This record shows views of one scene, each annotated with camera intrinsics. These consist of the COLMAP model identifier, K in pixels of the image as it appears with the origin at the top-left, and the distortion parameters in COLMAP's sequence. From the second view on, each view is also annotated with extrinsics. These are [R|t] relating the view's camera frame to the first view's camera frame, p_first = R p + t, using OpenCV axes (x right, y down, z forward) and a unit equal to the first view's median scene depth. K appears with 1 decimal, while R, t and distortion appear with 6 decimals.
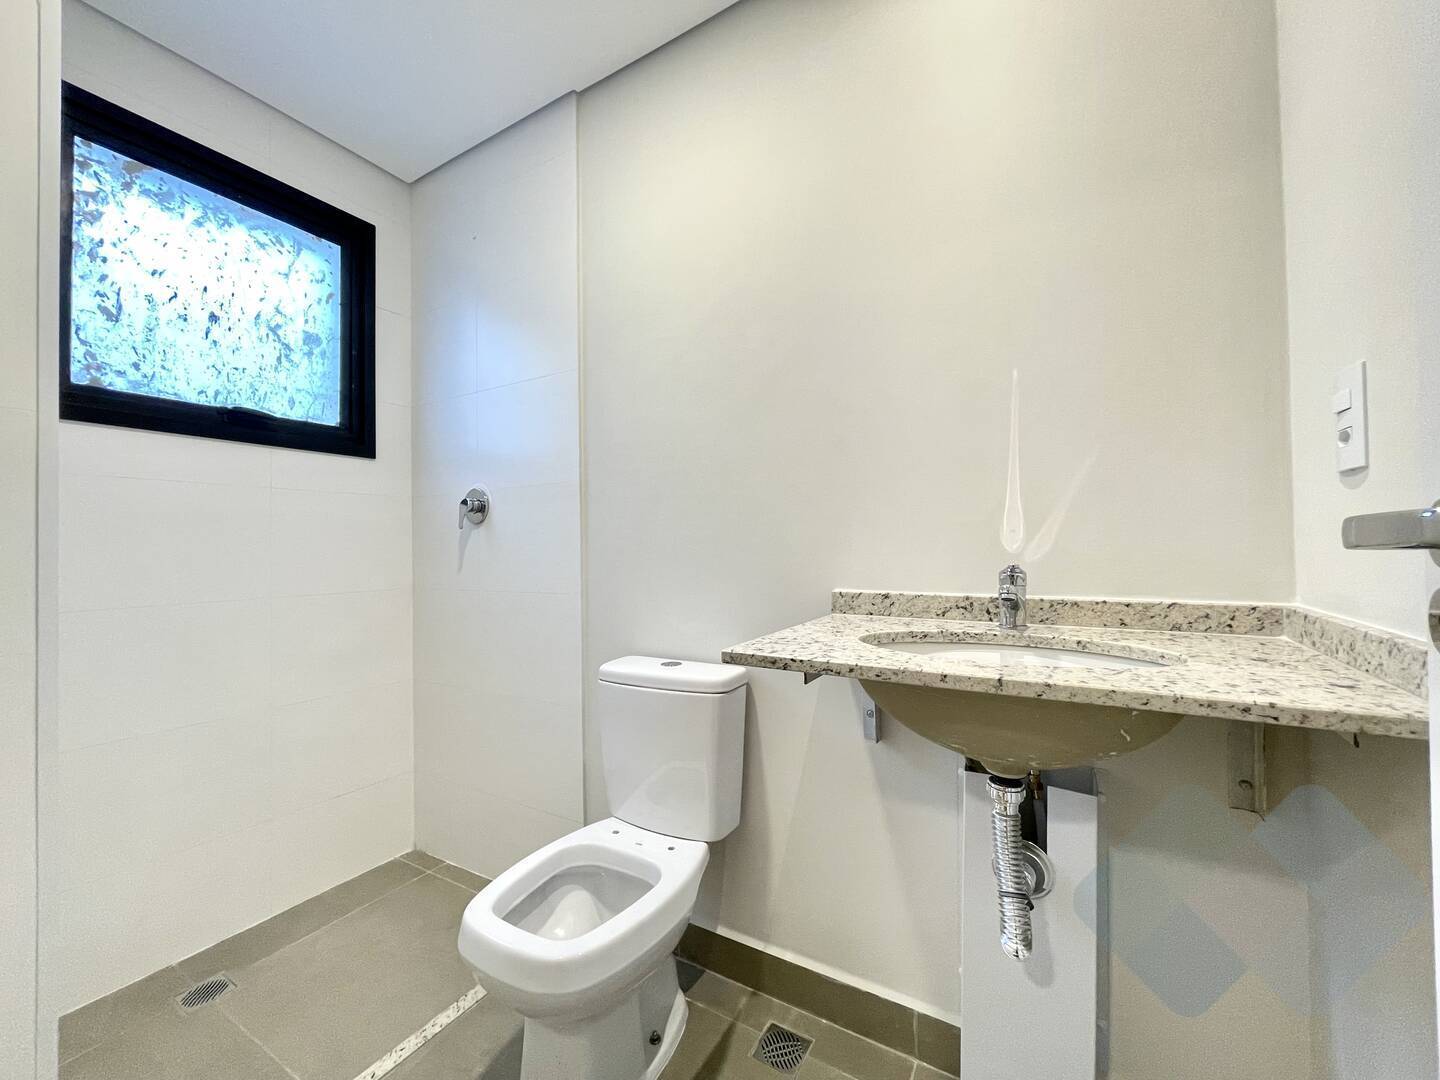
lens RADIAL K [[580.1, 0, 714.3], [0, 580.1, 538.8], [0, 0, 1]] dist [-0.000300, 0.000019]
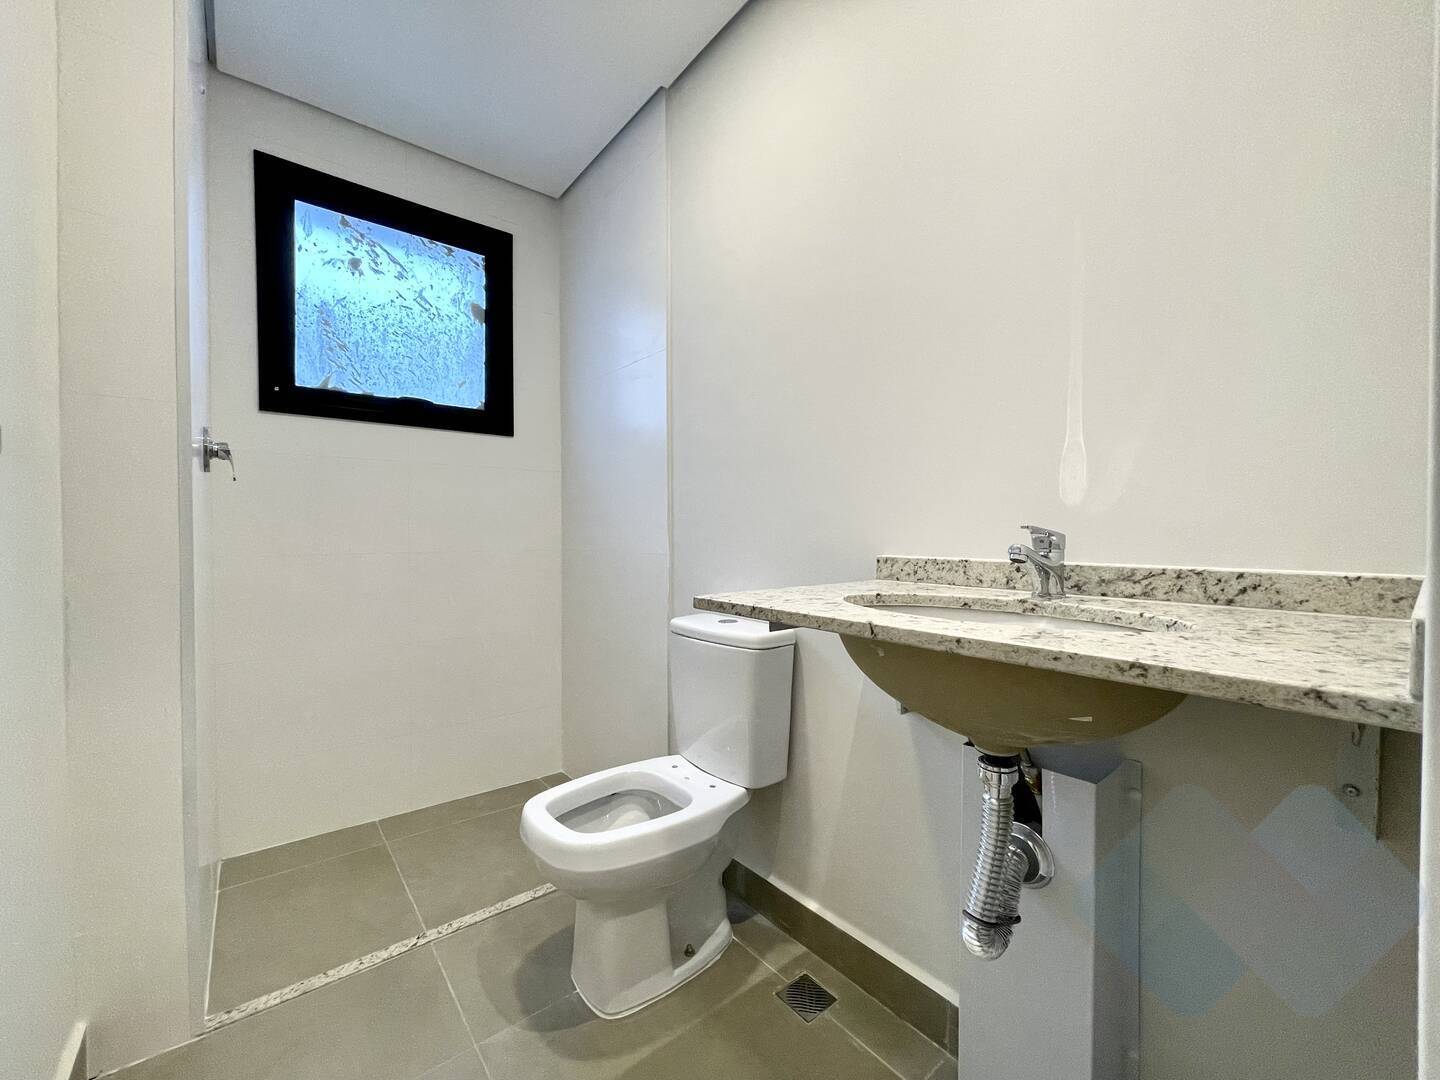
lens RADIAL K [[571.0, 0, 723.6], [0, 571.0, 545.7], [0, 0, 1]] dist [0.017425, -0.000038]
pose [[0.952431, 0.026090, -0.303636, 0.261130], [-0.012602, 0.998848, 0.046299, 0.035513], [0.304494, -0.040270, 0.951663, 0.009890]]
